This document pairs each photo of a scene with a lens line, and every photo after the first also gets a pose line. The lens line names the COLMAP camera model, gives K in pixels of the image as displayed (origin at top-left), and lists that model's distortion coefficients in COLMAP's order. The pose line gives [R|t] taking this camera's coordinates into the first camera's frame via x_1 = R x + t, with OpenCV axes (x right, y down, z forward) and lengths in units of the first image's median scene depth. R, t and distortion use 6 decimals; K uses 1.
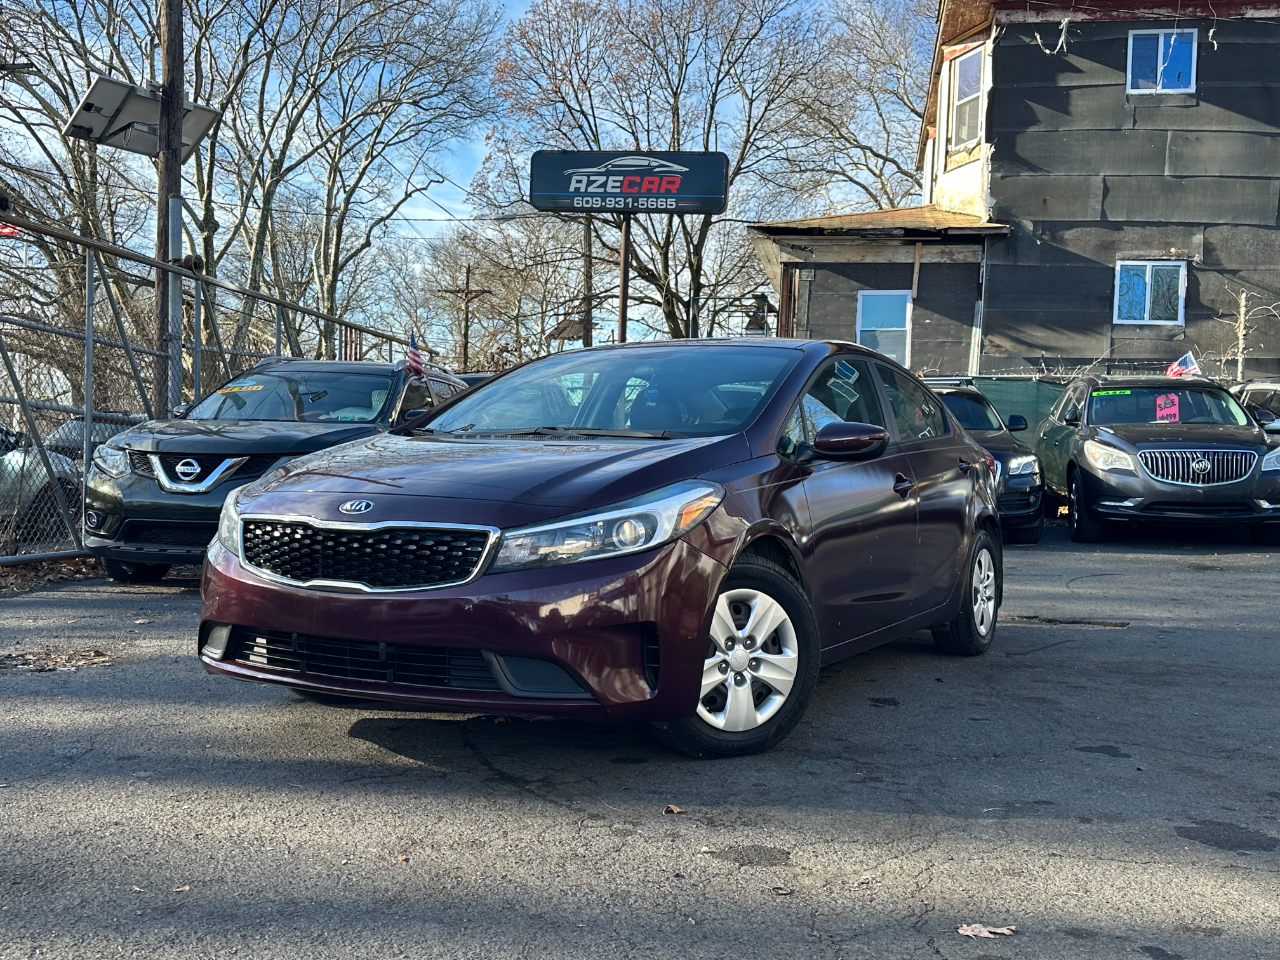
lens RADIAL K [[1261.0, 0, 646.1], [0, 1261.0, 487.3], [0, 0, 1]] dist [0.196509, -0.356375]
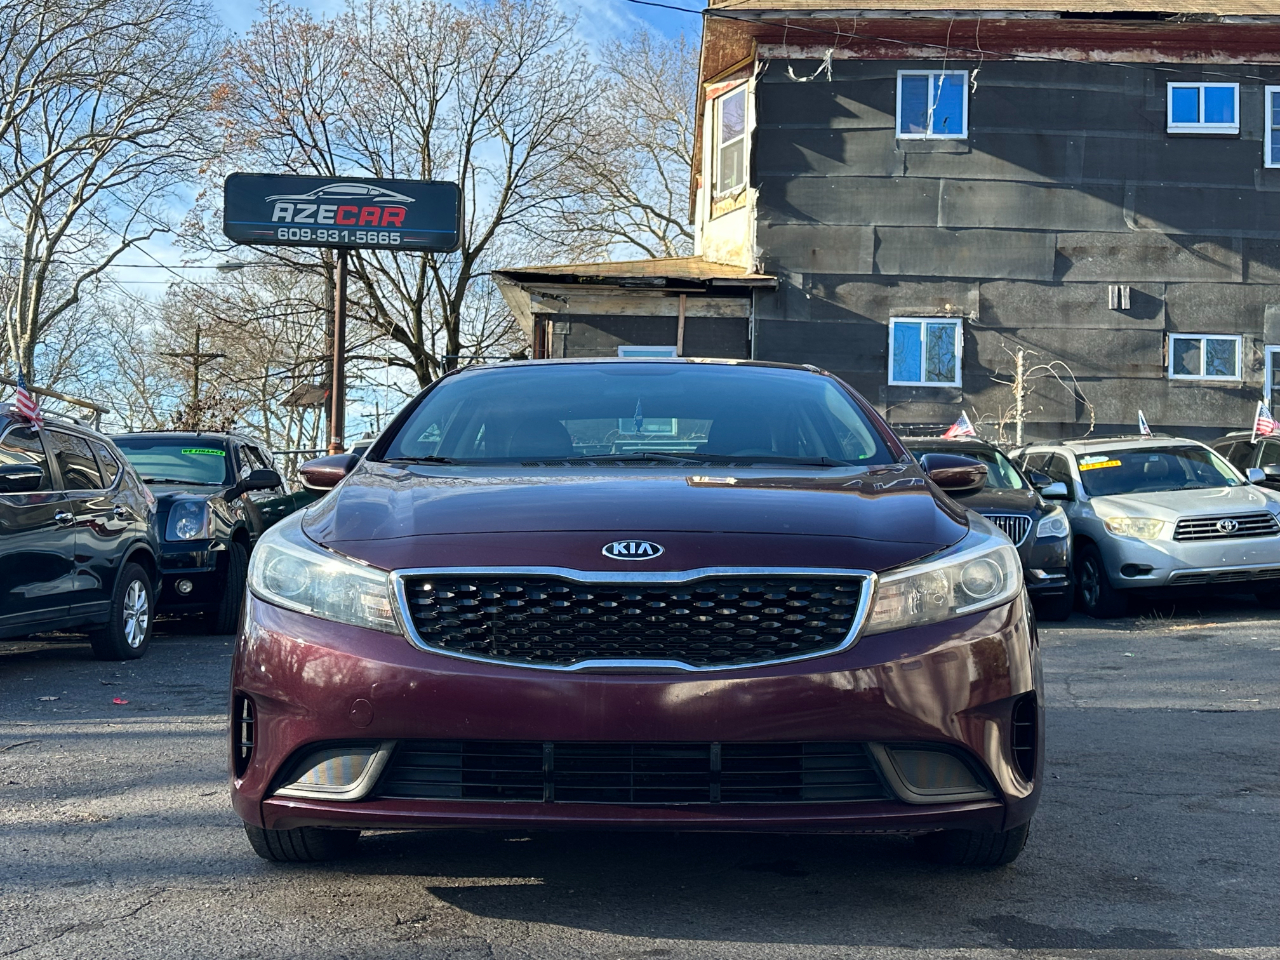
lens RADIAL K [[1387.1, 0, 635.4], [0, 1387.1, 492.8], [0, 0, 1]] dist [0.243347, -0.531275]
pose [[0.988895, -0.006039, 0.148491, 0.034346], [0.015261, 0.998018, -0.061046, 0.008209], [-0.147828, 0.062634, 0.987028, 0.043840]]
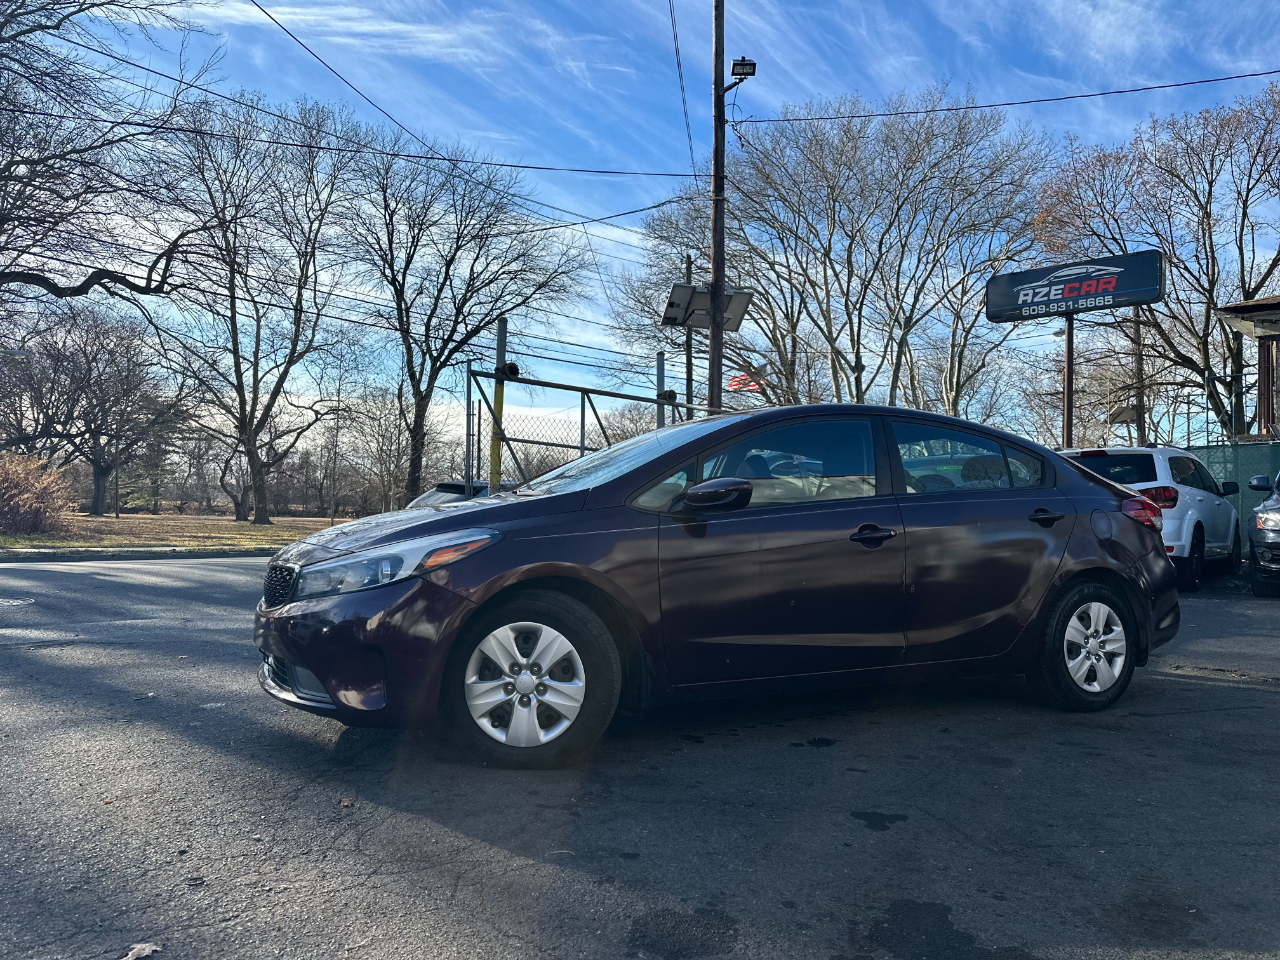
lens RADIAL K [[890.5, 0, 648.9], [0, 890.5, 483.9], [0, 0, 1]] dist [0.097378, -0.112973]
pose [[0.814603, -0.039439, -0.578676, 0.135077], [-0.001030, 0.997586, -0.069439, 0.002412], [0.580017, 0.057161, 0.812596, 0.082270]]
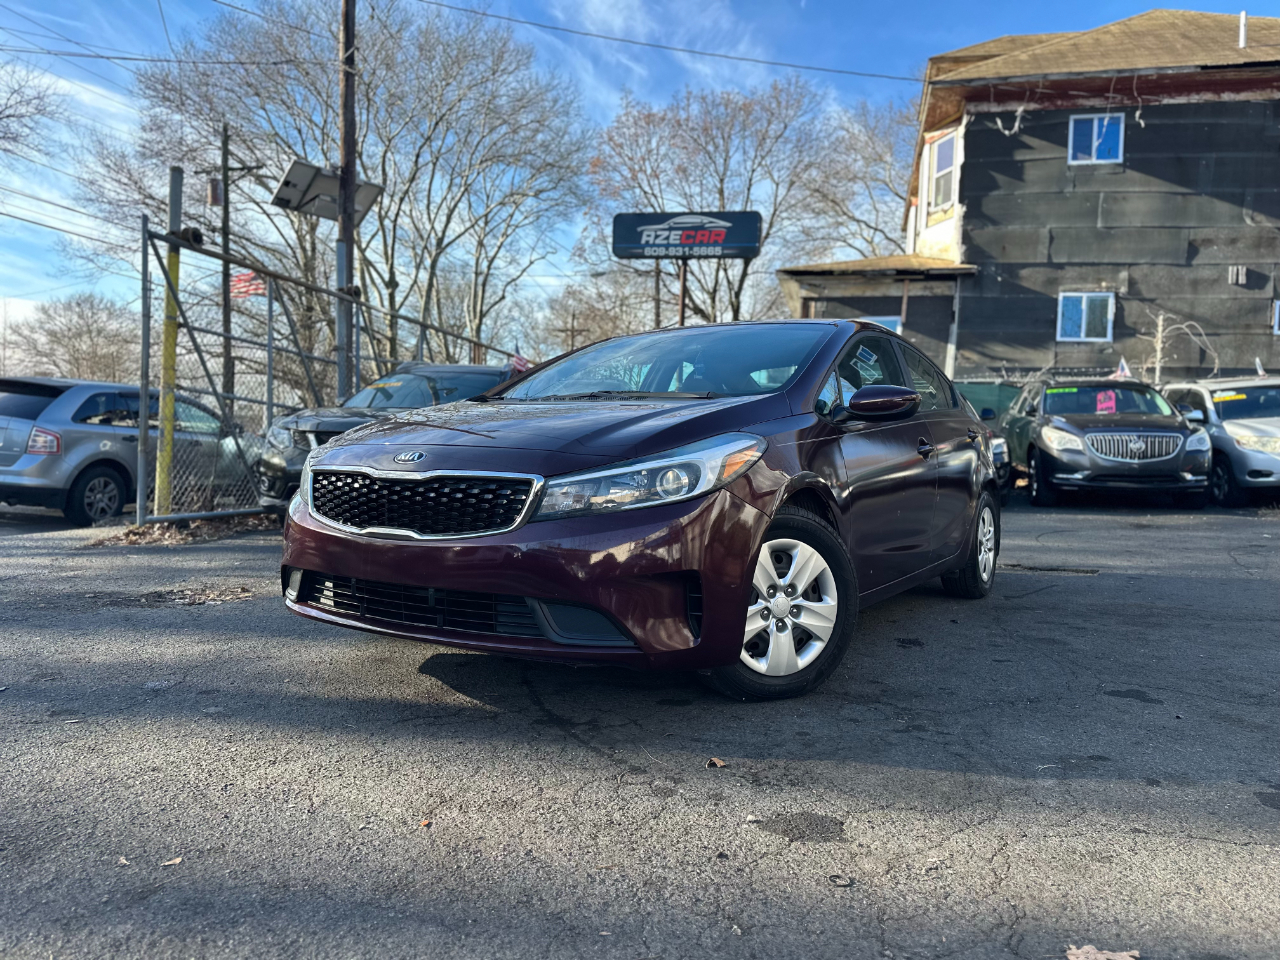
lens RADIAL K [[890.5, 0, 648.9], [0, 890.5, 483.9], [0, 0, 1]] dist [0.097378, -0.112973]
pose [[0.998346, 0.001325, -0.057481, 0.001557], [-0.000477, 0.999891, 0.014756, 0.005102], [0.057494, -0.014704, 0.998238, 0.055012]]
